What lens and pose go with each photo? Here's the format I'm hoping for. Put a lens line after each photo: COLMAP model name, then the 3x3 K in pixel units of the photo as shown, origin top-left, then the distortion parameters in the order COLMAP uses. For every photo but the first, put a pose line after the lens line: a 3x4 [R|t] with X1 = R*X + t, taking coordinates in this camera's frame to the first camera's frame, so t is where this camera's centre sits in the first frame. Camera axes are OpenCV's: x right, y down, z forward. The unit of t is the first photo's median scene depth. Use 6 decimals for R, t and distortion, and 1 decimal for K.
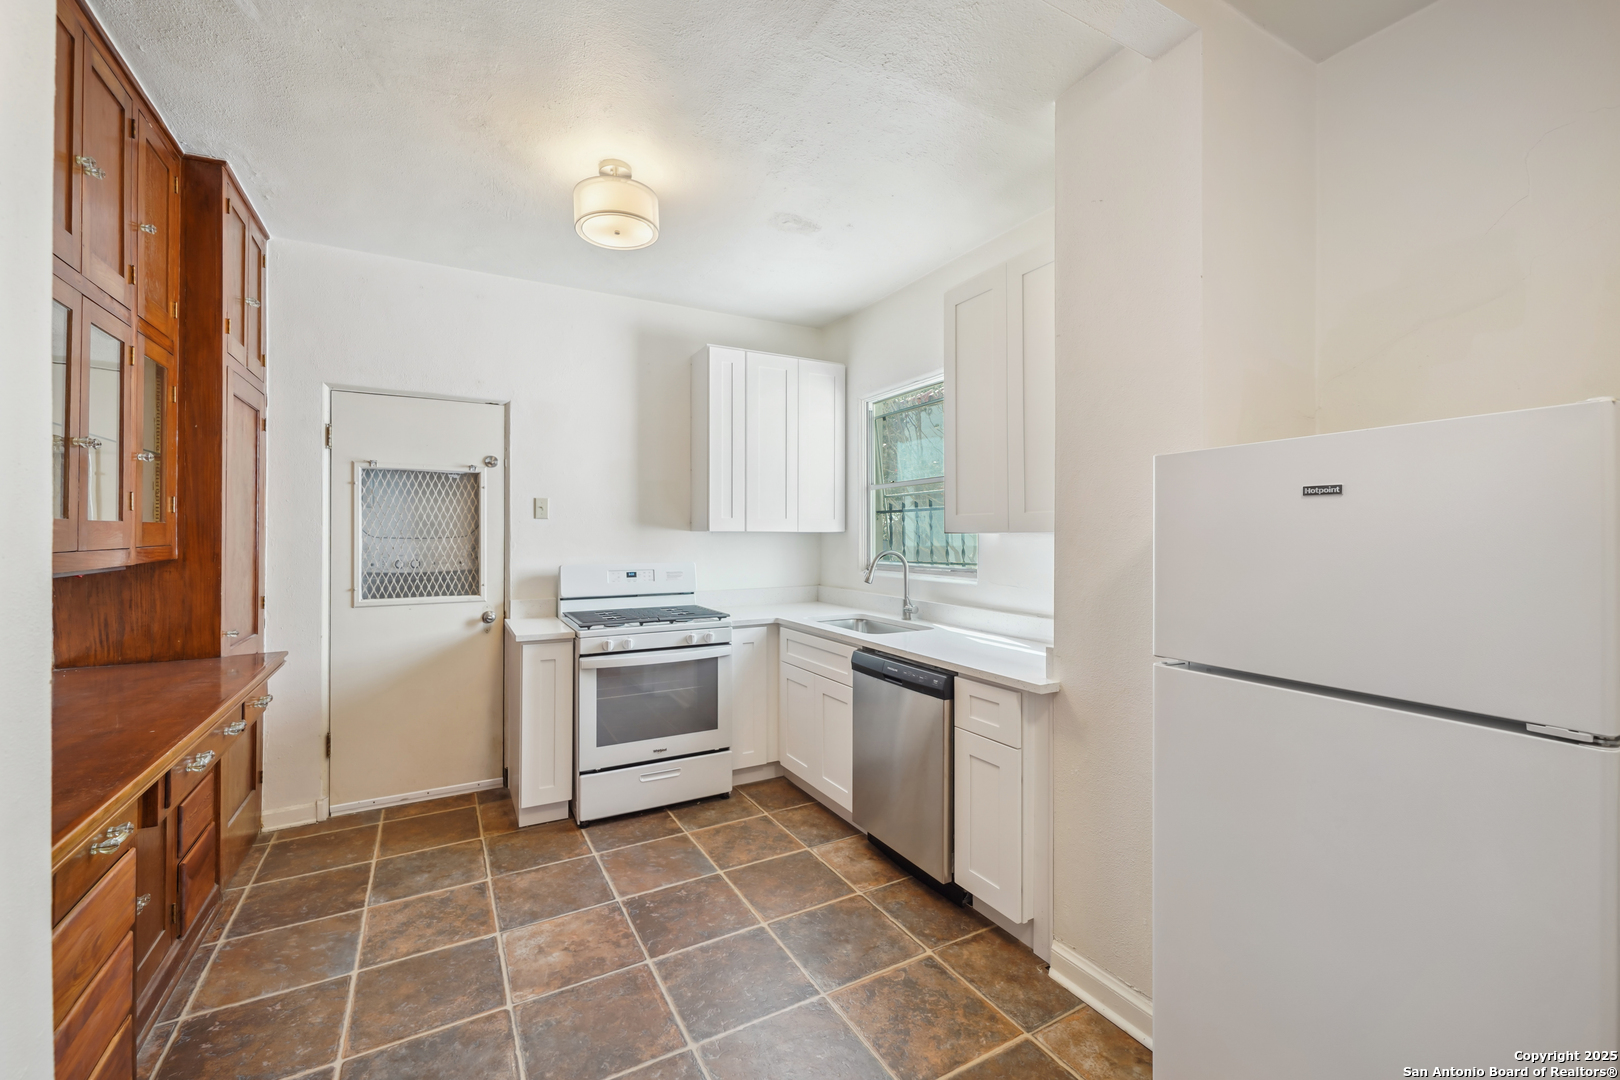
lens RADIAL K [[670.3, 0, 807.8], [0, 670.3, 527.3], [0, 0, 1]] dist [-0.001114, -0.000579]
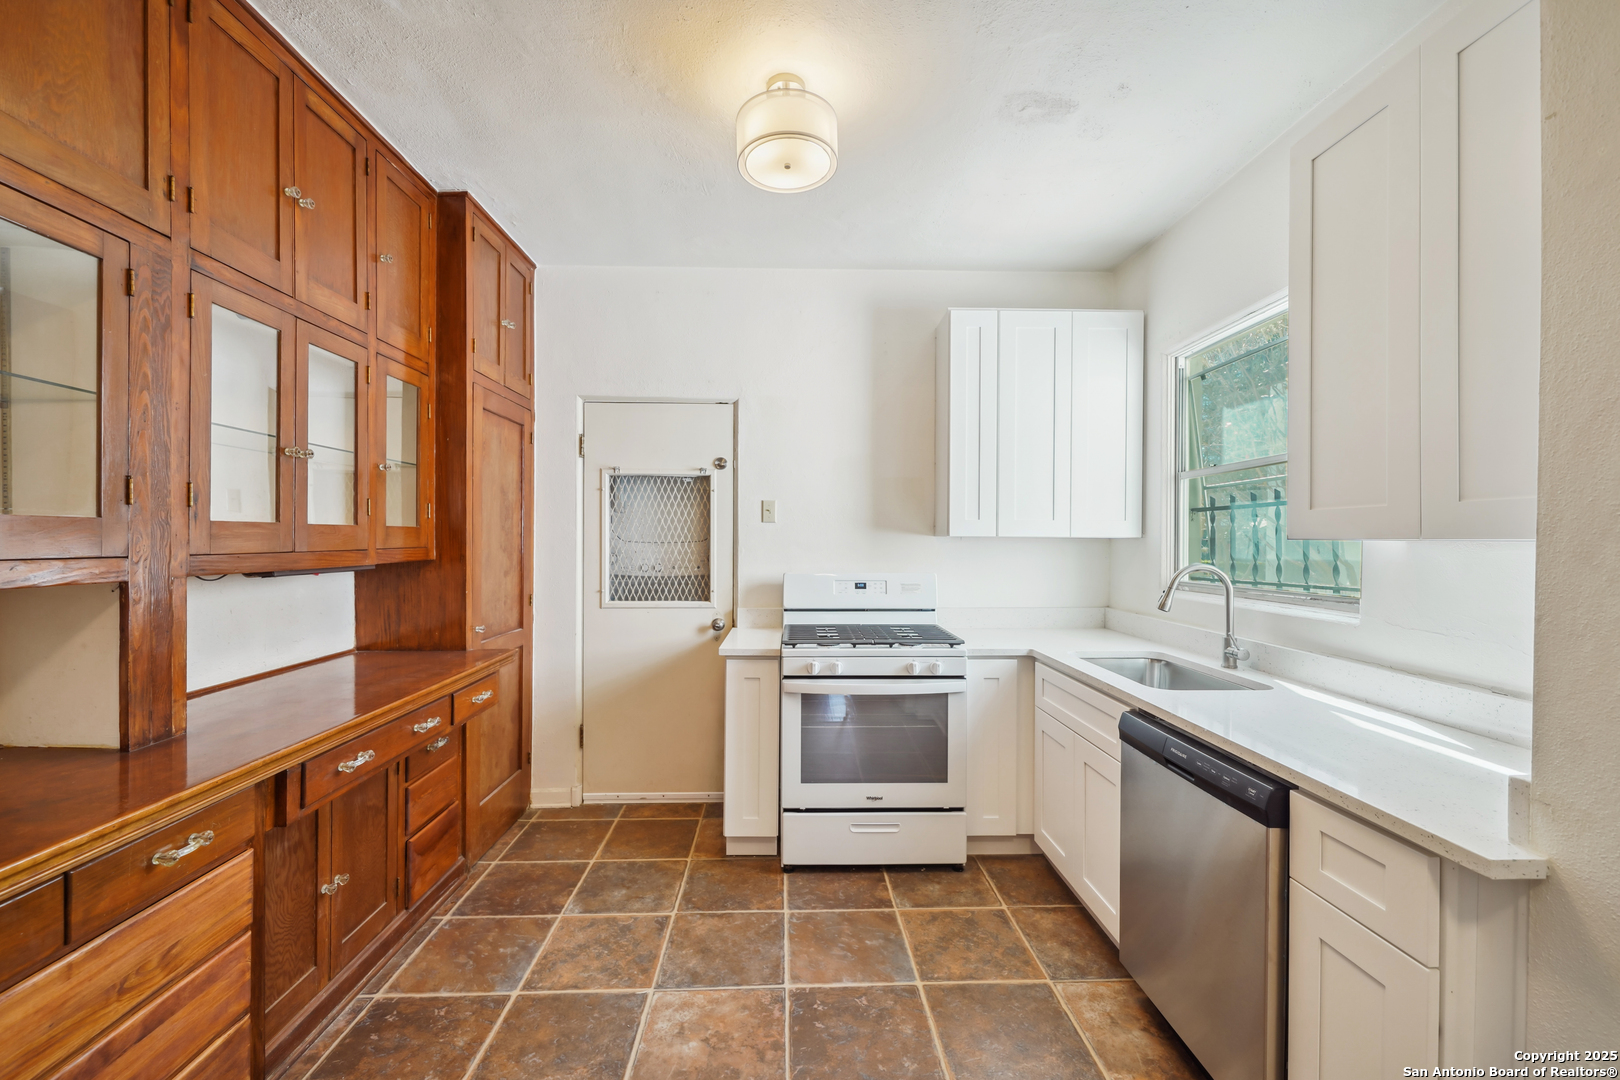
lens RADIAL K [[659.1, 0, 810.0], [0, 659.1, 540.0], [0, 0, 1]] dist [0.001627, -0.000726]
pose [[0.885596, 0.004751, -0.464432, 0.091868], [-0.000048, 0.999949, 0.010139, 0.002672], [0.464456, -0.008956, 0.885551, 0.246948]]
